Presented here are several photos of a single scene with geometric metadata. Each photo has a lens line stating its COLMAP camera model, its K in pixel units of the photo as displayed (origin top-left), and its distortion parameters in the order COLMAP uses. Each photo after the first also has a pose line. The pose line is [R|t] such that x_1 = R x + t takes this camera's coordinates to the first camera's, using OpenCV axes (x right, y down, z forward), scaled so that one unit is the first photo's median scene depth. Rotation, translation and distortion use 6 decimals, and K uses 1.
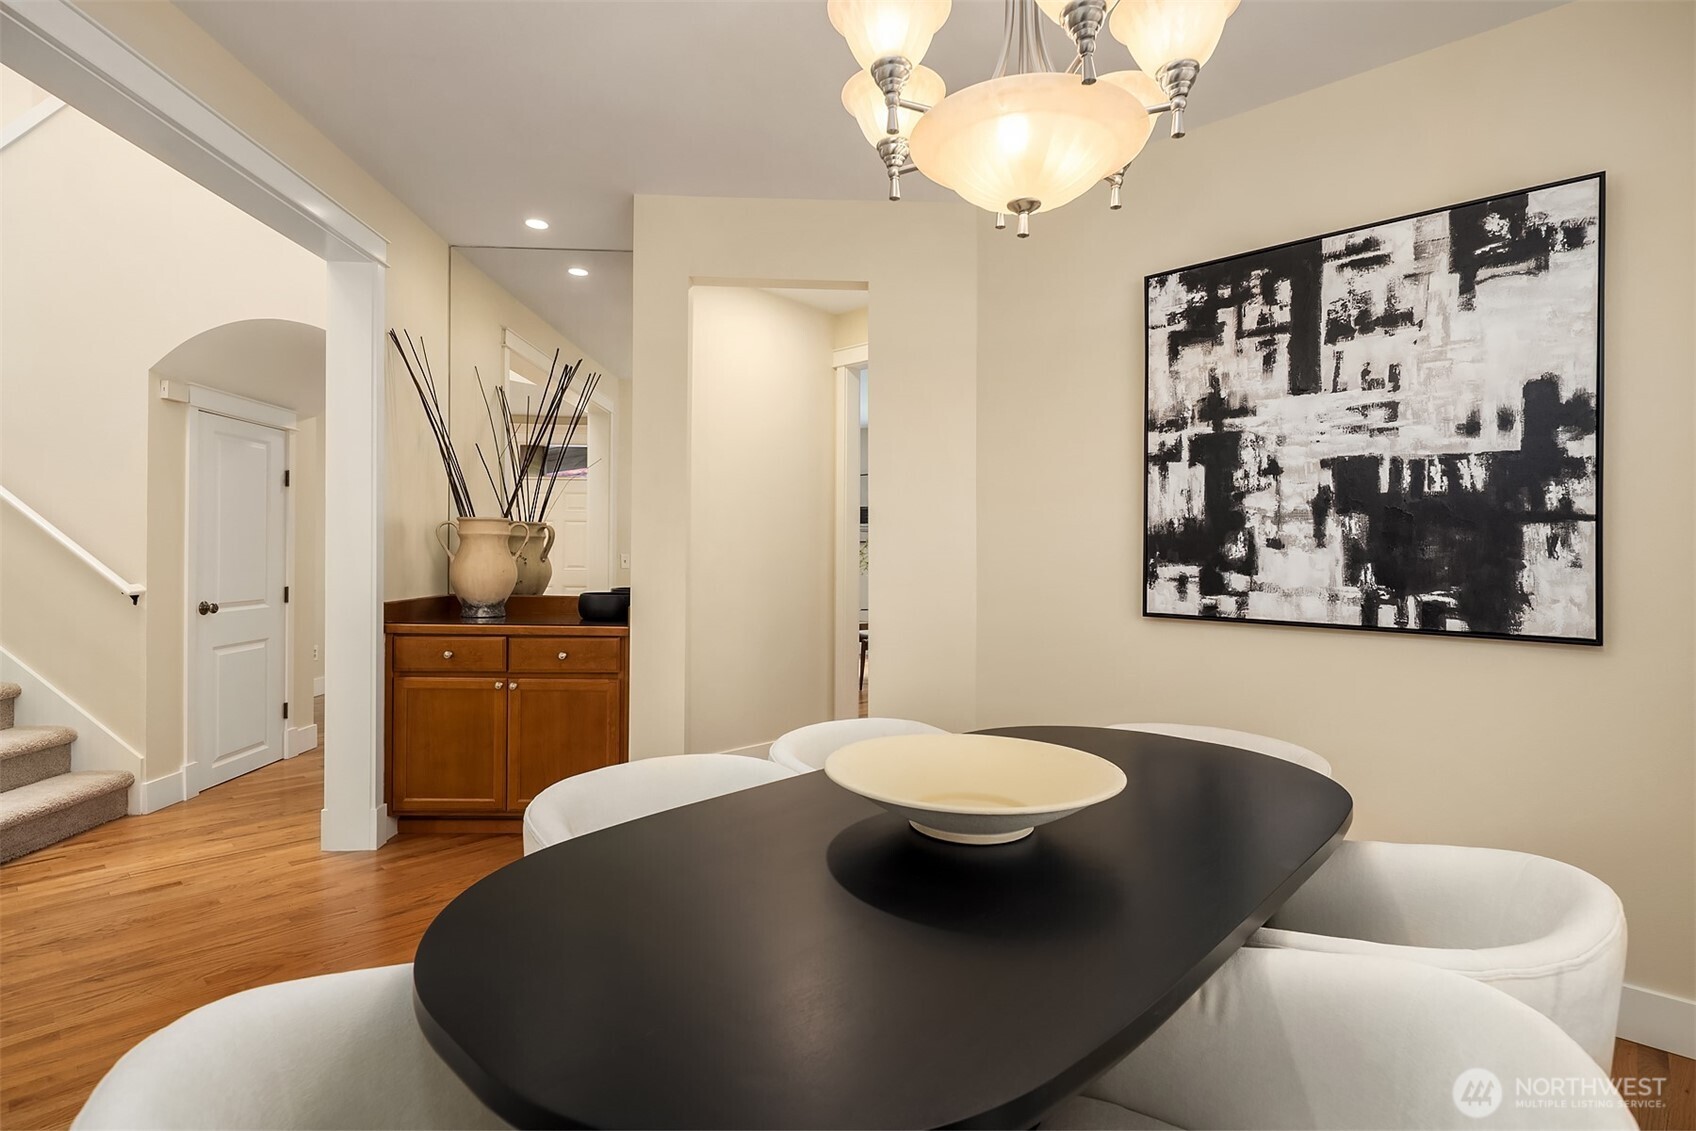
lens RADIAL K [[844.9, 0, 846.3], [0, 844.9, 565.1], [0, 0, 1]] dist [-0.003147, -0.000718]
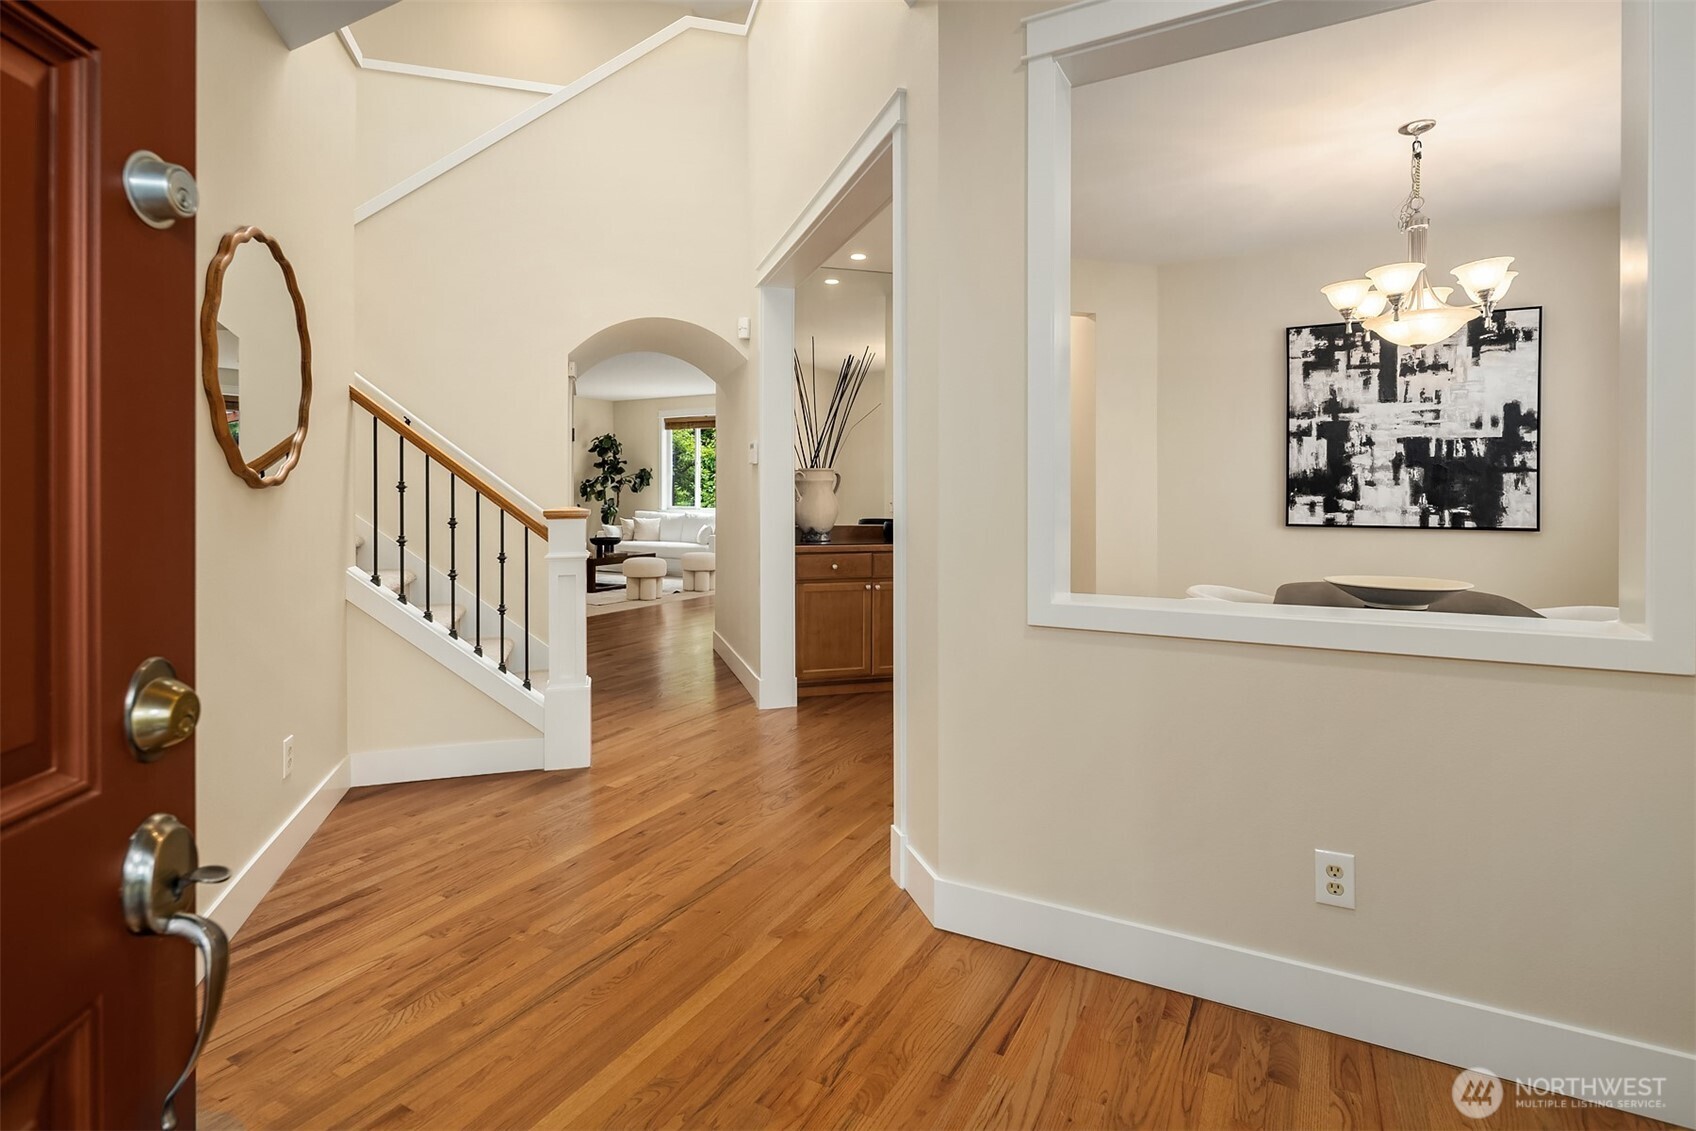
lens RADIAL K [[844.9, 0, 852.8], [0, 844.9, 505.9], [0, 0, 1]] dist [-0.003147, -0.000718]
pose [[0.968376, -0.016557, 0.248945, -1.078972], [0.014901, 0.999853, 0.008537, -0.009444], [-0.249049, -0.004557, 0.968480, -0.510703]]
